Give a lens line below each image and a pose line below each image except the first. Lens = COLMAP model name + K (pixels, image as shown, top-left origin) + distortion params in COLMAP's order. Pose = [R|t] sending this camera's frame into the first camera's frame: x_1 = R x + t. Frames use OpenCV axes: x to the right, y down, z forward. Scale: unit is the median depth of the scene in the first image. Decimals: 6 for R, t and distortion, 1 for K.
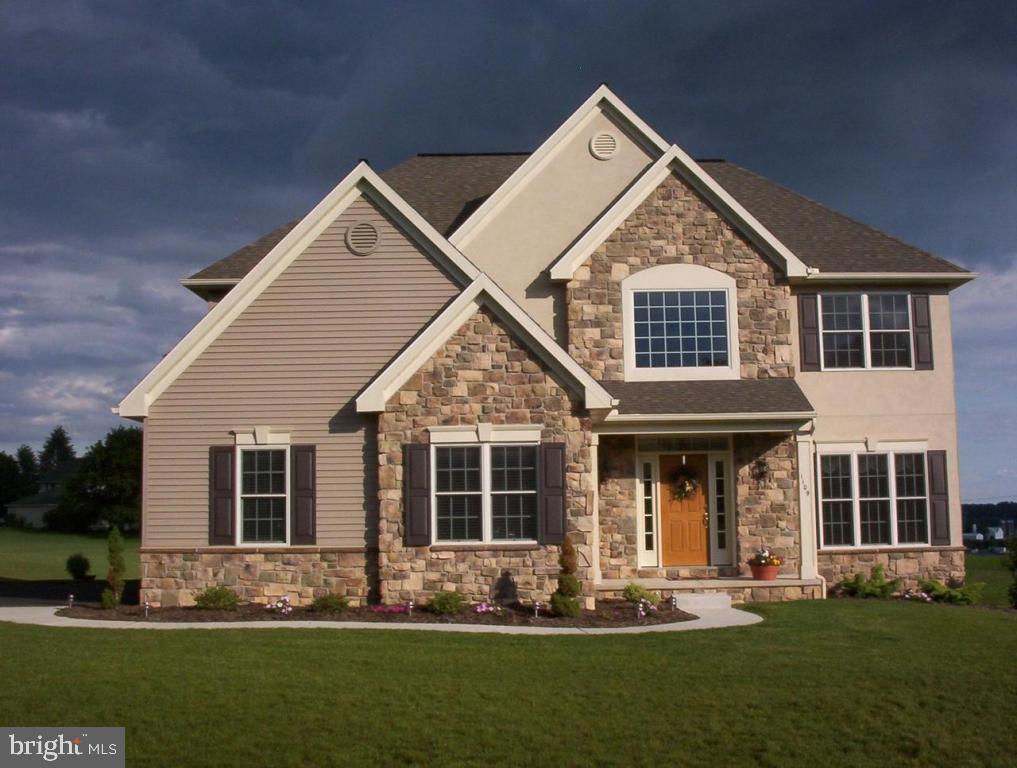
lens RADIAL K [[1179.6, 0, 508.5], [0, 1179.6, 384.0], [0, 0, 1]] dist [-0.137465, -0.004651]
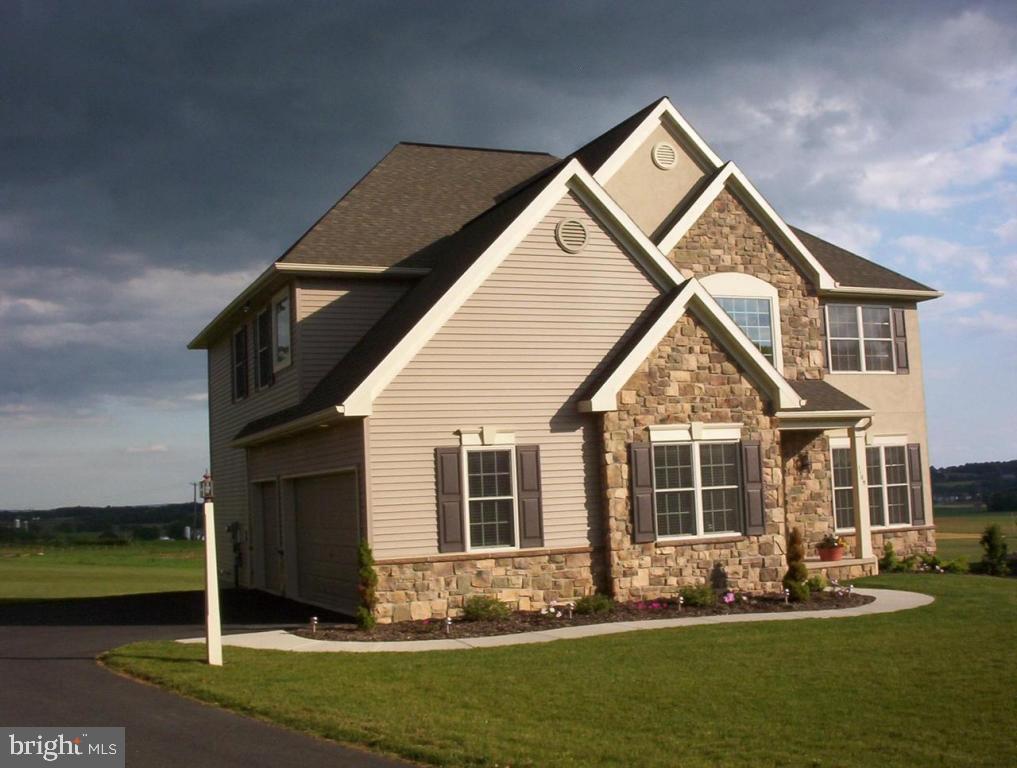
lens RADIAL K [[1179.6, 0, 508.5], [0, 1179.6, 384.0], [0, 0, 1]] dist [-0.137465, -0.004651]
pose [[0.922882, 0.010430, 0.384942, -0.569342], [-0.013494, 0.999895, 0.005261, -0.003604], [-0.384847, -0.010050, 0.922926, 0.104905]]
